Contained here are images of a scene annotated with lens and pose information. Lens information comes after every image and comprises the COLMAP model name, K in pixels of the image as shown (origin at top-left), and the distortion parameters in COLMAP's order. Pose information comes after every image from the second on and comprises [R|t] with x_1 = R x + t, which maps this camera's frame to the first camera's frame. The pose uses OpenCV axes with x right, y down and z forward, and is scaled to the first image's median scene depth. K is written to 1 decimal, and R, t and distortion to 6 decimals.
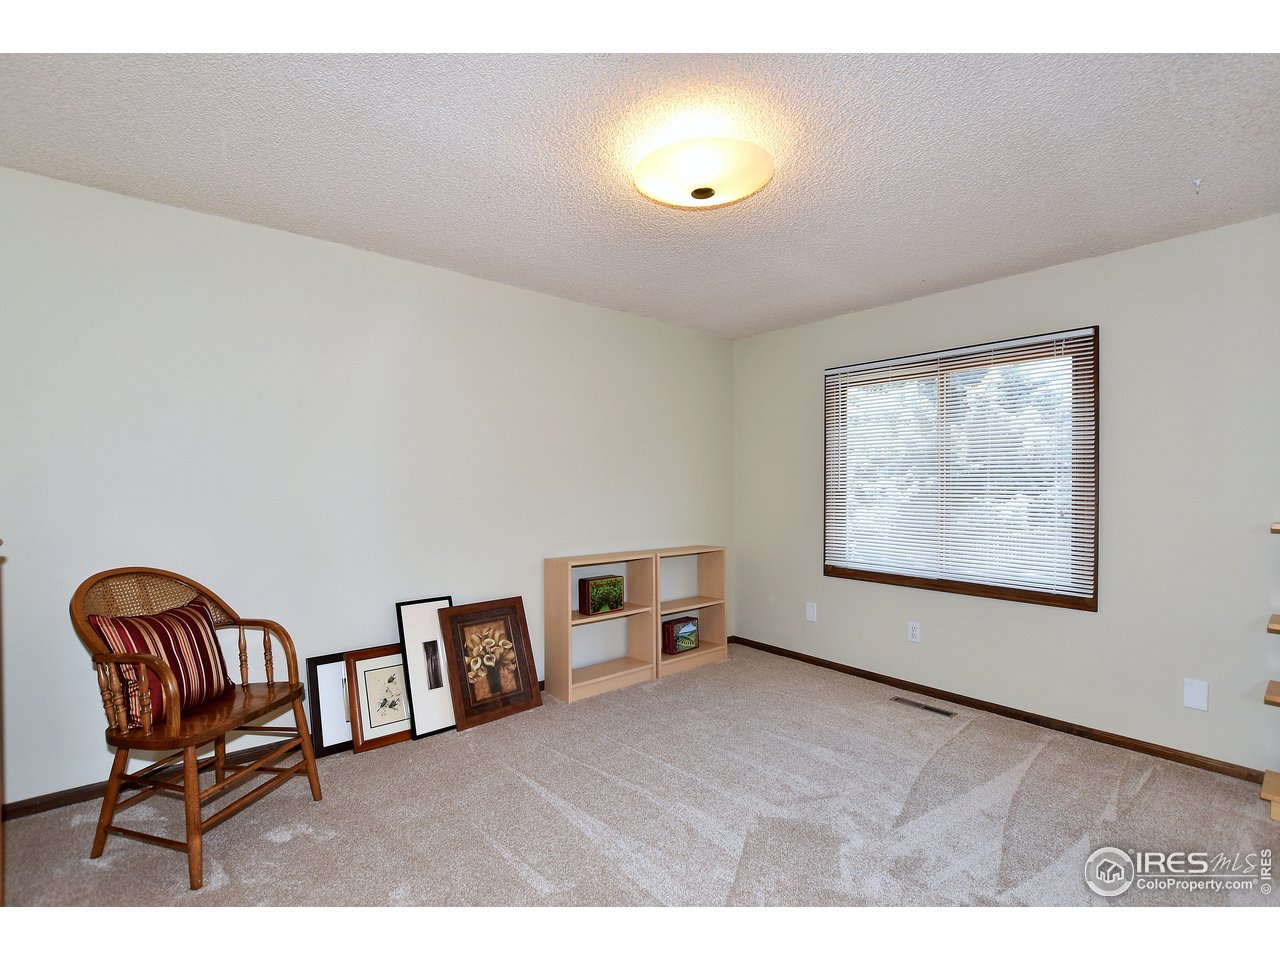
lens RADIAL K [[587.9, 0, 646.9], [0, 587.9, 476.3], [0, 0, 1]] dist [-0.030573, 0.002877]
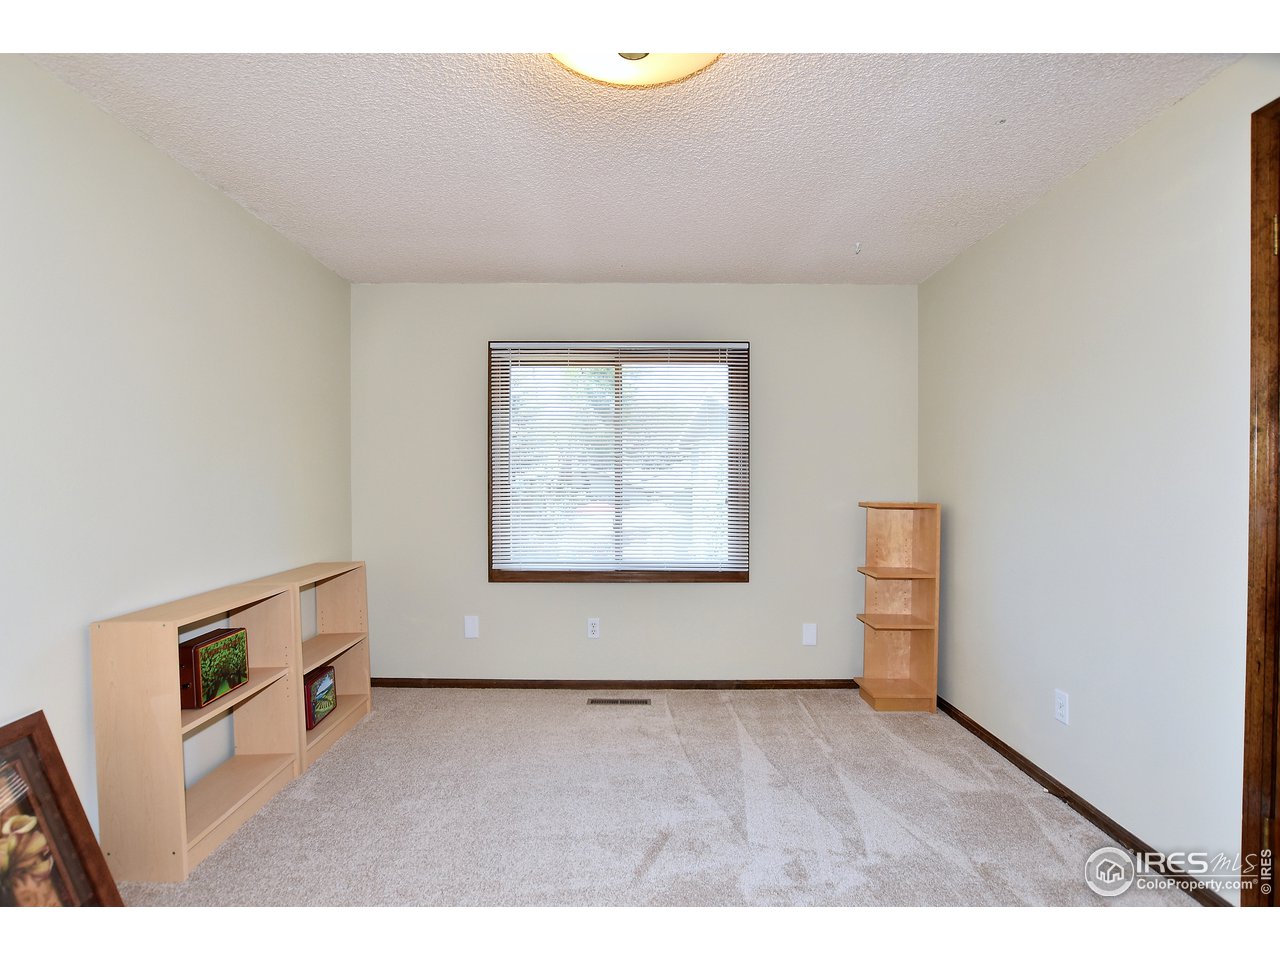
lens RADIAL K [[587.9, 0, 645.4], [0, 587.9, 483.1], [0, 0, 1]] dist [-0.030573, 0.002877]
pose [[0.642957, -0.008561, 0.765855, -0.238462], [-0.009704, 0.999766, 0.019323, 0.006676], [-0.765841, -0.019856, 0.642723, 0.318613]]
